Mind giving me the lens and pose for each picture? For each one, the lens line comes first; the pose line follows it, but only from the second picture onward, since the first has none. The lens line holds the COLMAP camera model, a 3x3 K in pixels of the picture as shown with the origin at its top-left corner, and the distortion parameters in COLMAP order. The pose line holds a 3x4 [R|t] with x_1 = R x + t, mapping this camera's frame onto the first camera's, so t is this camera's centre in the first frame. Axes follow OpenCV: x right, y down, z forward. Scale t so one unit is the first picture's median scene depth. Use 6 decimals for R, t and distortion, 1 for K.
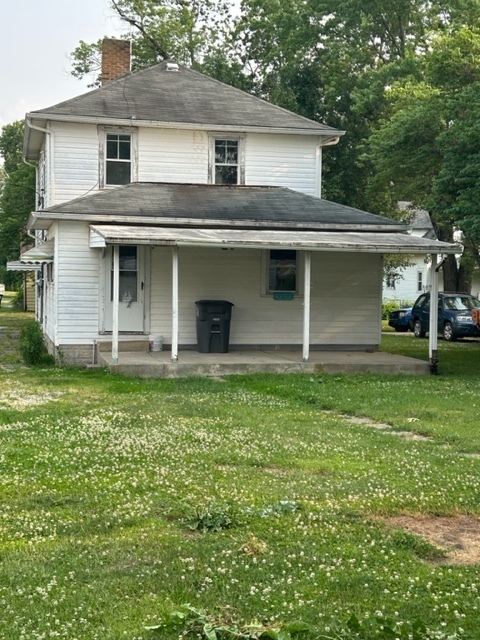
lens RADIAL K [[1040.4, 0, 240.0], [0, 1040.4, 320.0], [0, 0, 1]] dist [0.330946, -2.422566]
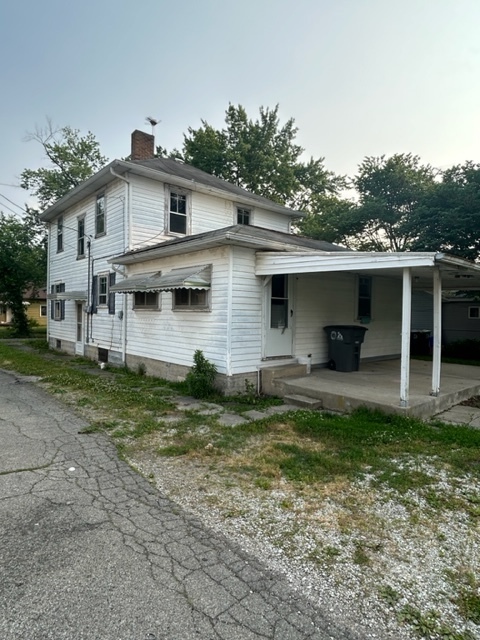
lens RADIAL K [[380.3, 0, 240.0], [0, 380.3, 320.0], [0, 0, 1]] dist [-0.005778, -0.001000]
pose [[0.879791, -0.011738, 0.475217, -0.324414], [0.015317, 0.999876, -0.003658, -0.024766], [-0.475115, 0.010497, 0.879861, 0.674378]]
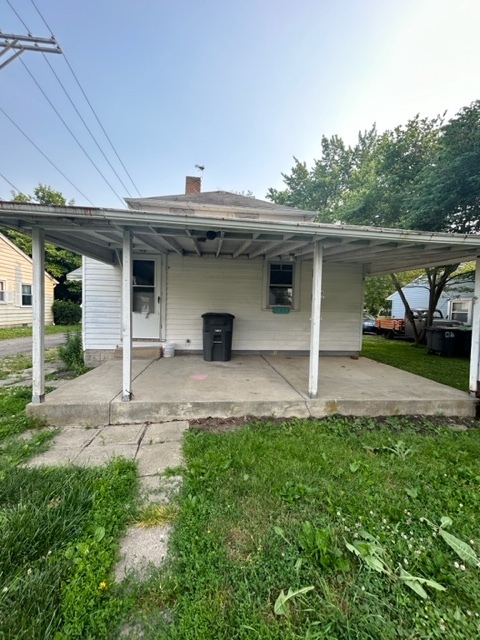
lens RADIAL K [[255.8, 0, 240.0], [0, 255.8, 320.0], [0, 0, 1]] dist [-0.000436, -0.000038]
pose [[0.994466, 0.014591, -0.104042, 0.026198], [-0.013774, 0.999868, 0.008561, -0.013766], [0.104153, -0.007081, 0.994536, 0.719190]]
